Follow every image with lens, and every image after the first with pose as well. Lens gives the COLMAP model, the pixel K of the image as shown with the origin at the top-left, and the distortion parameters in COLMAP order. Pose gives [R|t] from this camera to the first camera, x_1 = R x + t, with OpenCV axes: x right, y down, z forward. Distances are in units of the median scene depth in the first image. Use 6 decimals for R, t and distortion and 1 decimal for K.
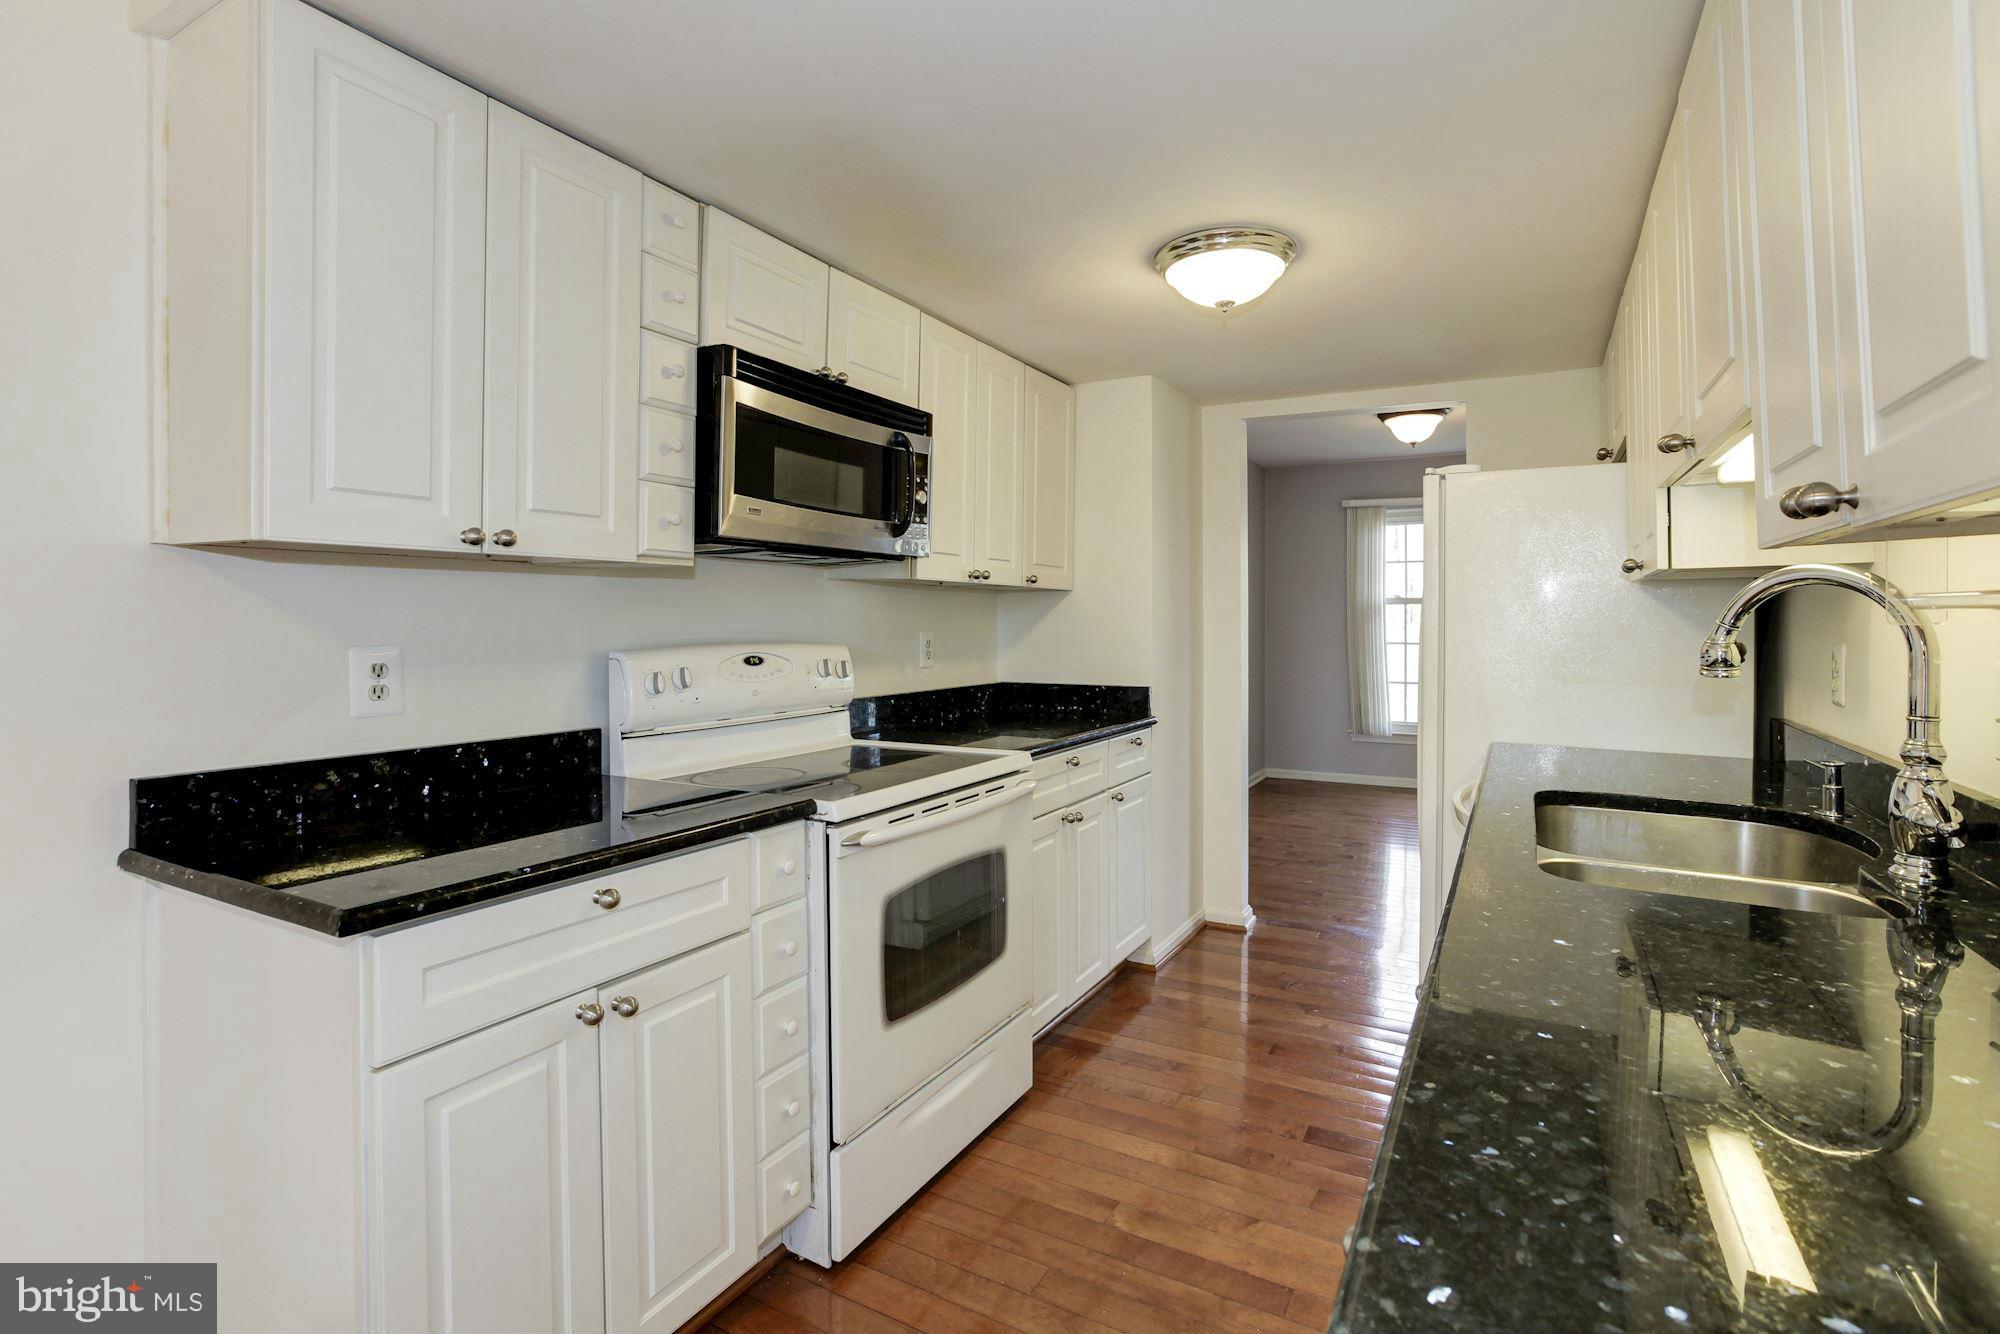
lens RADIAL K [[966.2, 0, 992.4], [0, 966.2, 628.7], [0, 0, 1]] dist [-0.018482, 0.008765]
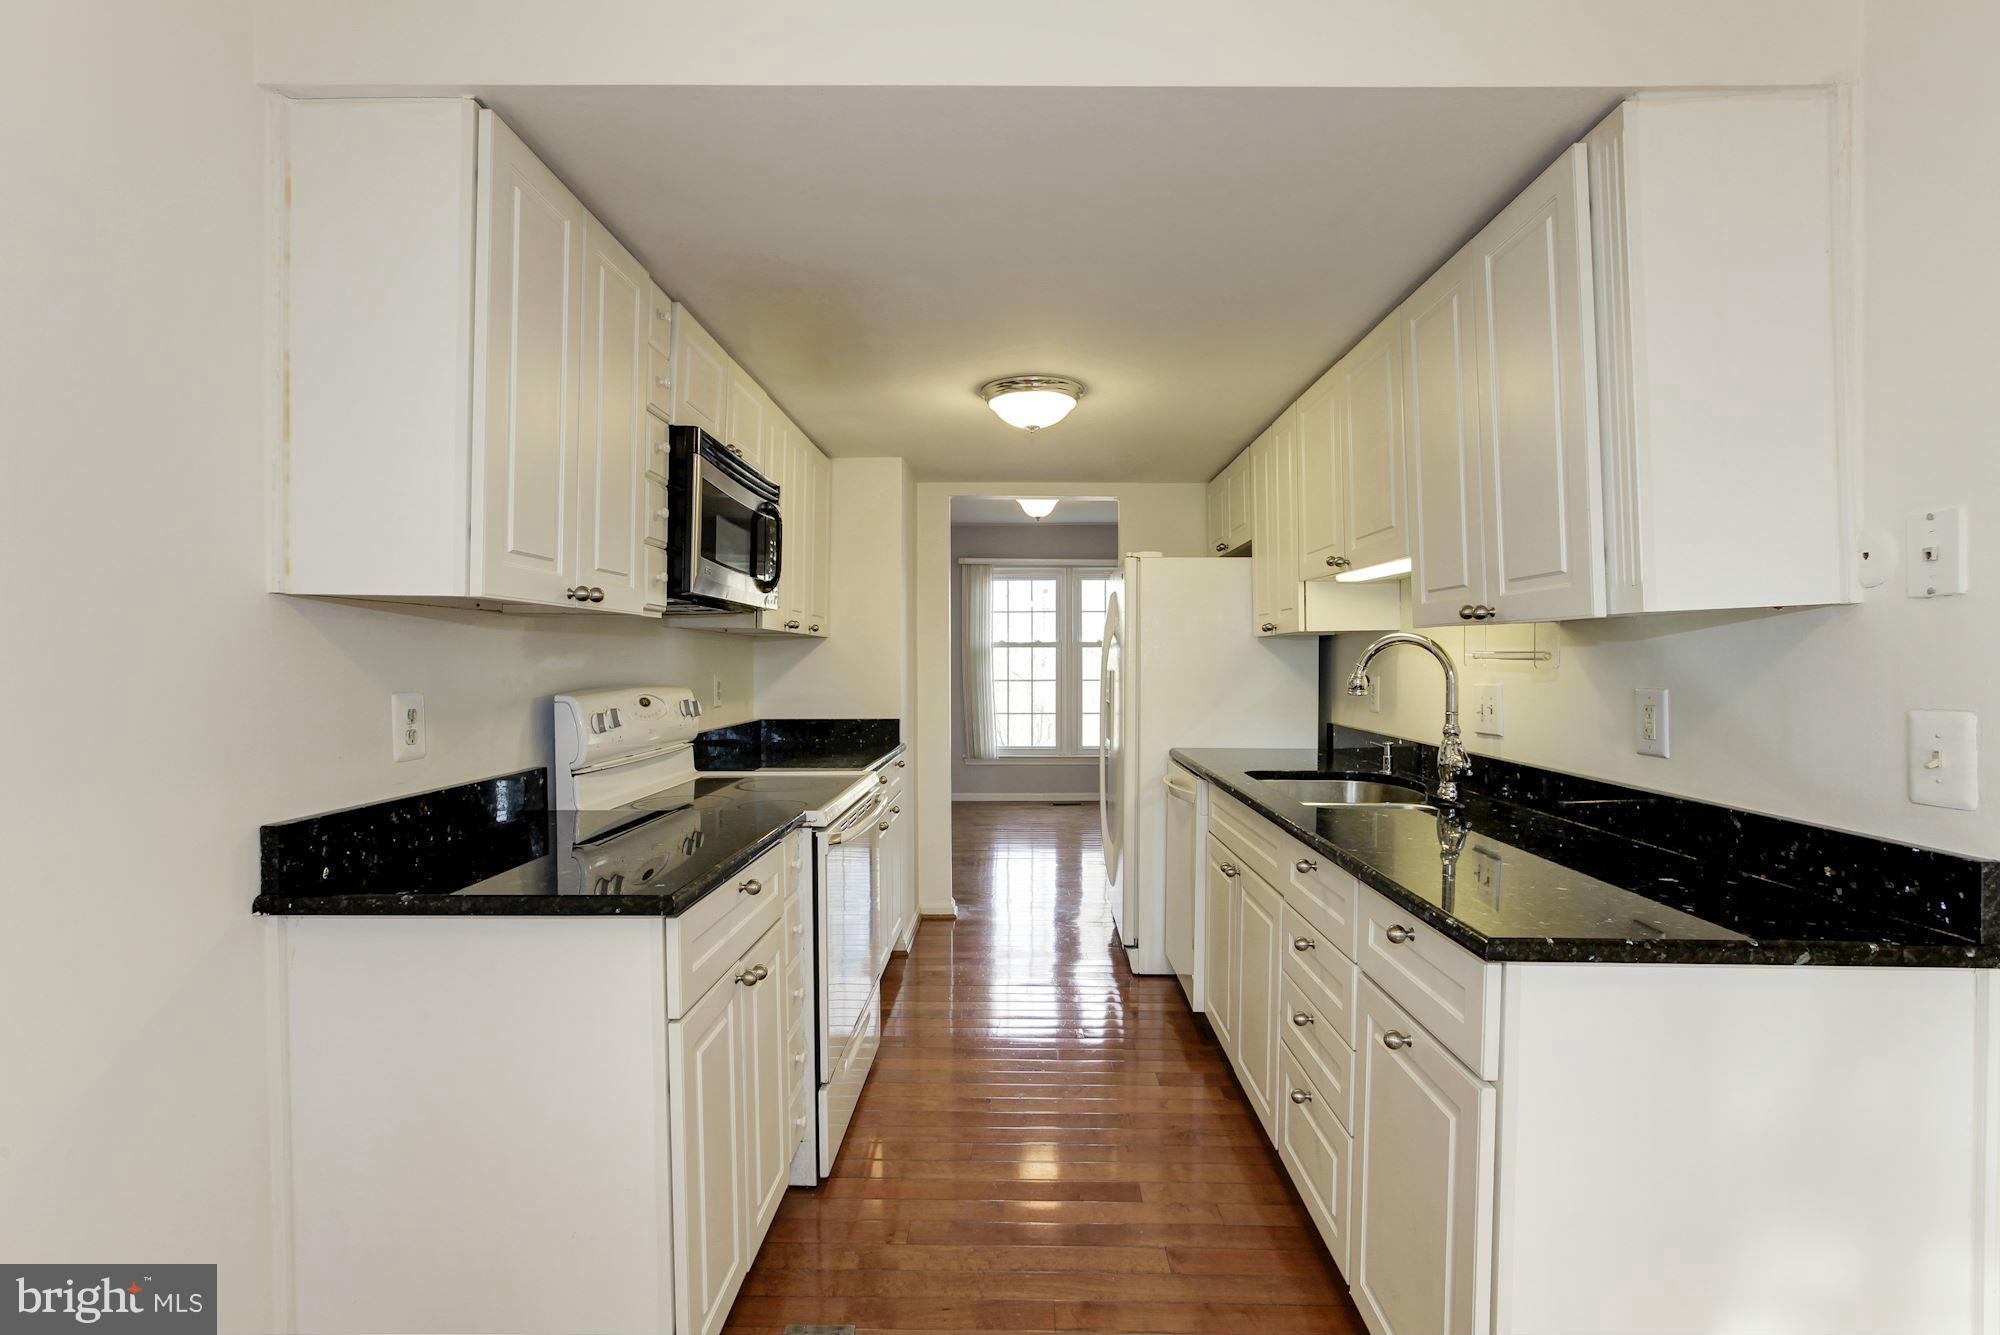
lens RADIAL K [[966.2, 0, 1014.5], [0, 966.2, 675.8], [0, 0, 1]] dist [-0.018482, 0.008765]
pose [[0.875552, -0.009410, 0.483033, -0.459513], [0.005754, 0.999942, 0.009049, -0.004340], [-0.483090, -0.005144, 0.875556, -0.181478]]
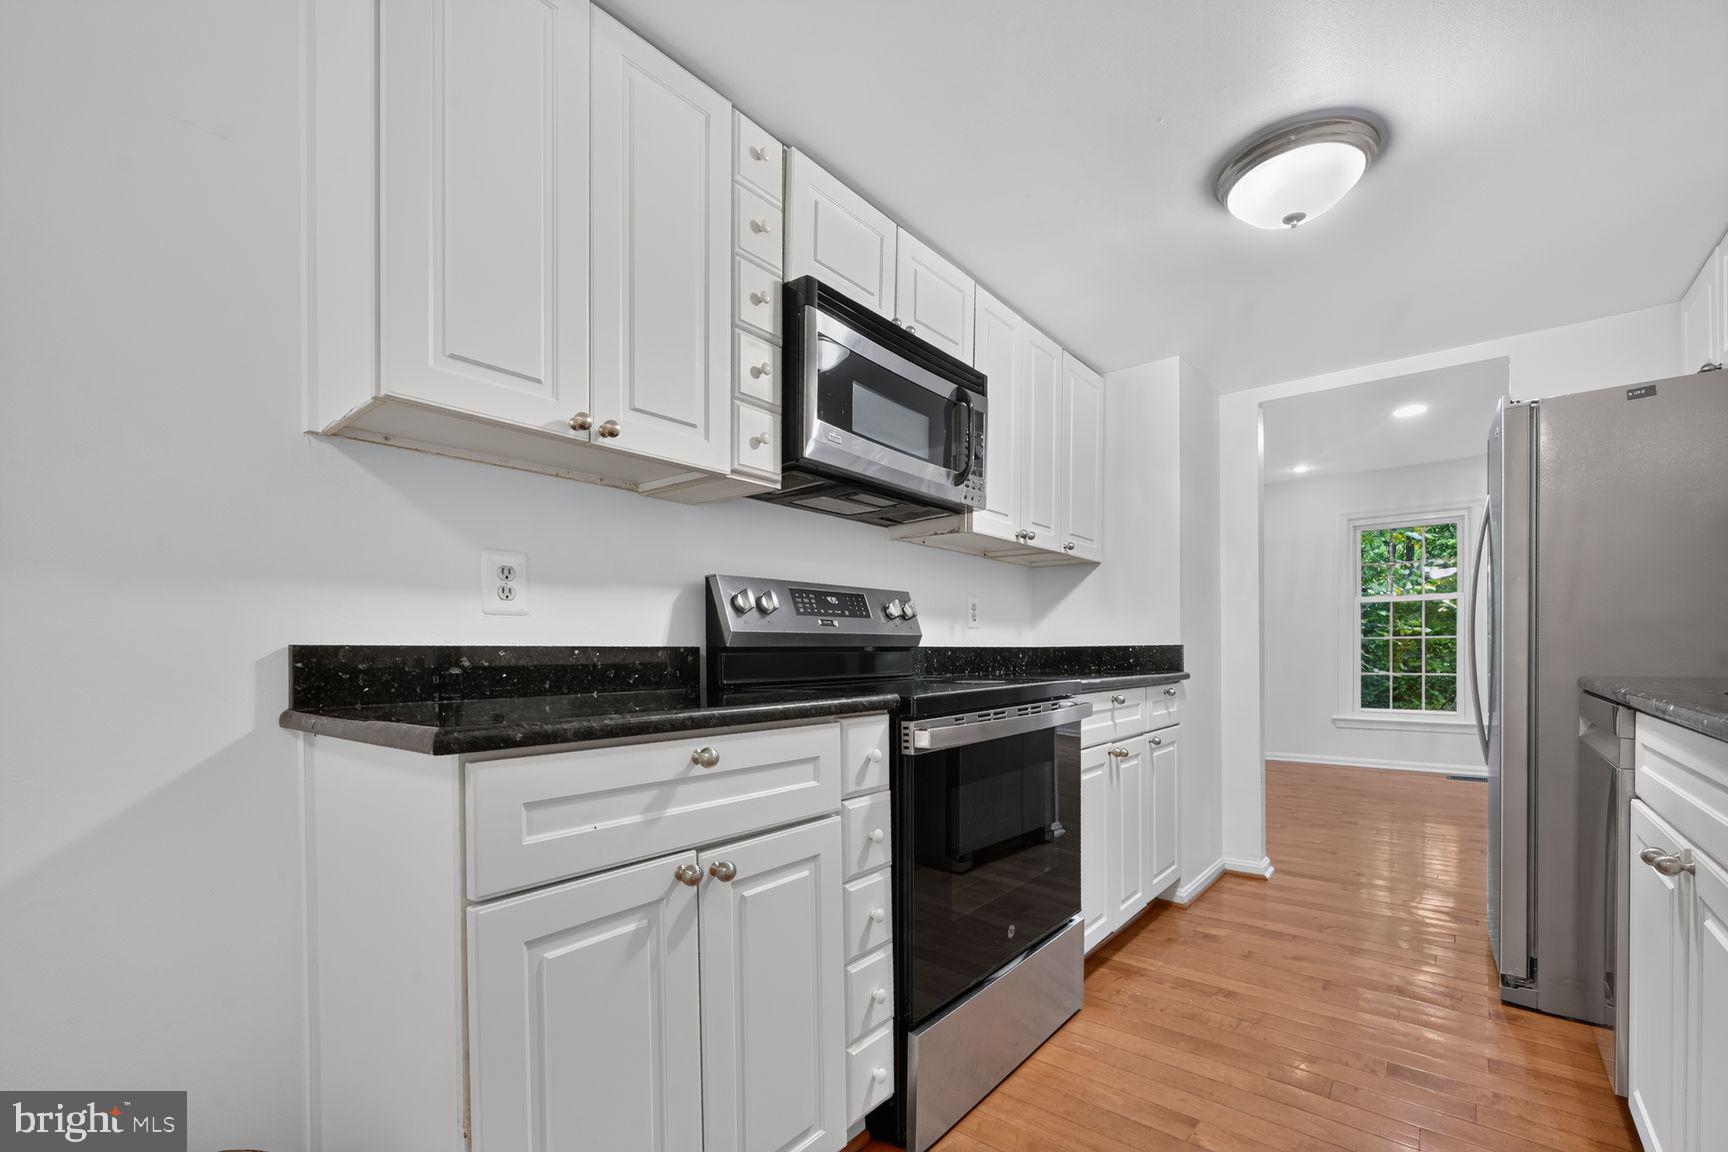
lens RADIAL K [[741.7, 0, 858.9], [0, 741.7, 663.5], [0, 0, 1]] dist [-0.005542, -0.000387]
pose [[0.985017, -0.004352, -0.172403, -0.076213], [0.005152, 0.999978, 0.004190, 0.117577], [0.172380, -0.005016, 0.985018, 0.186970]]
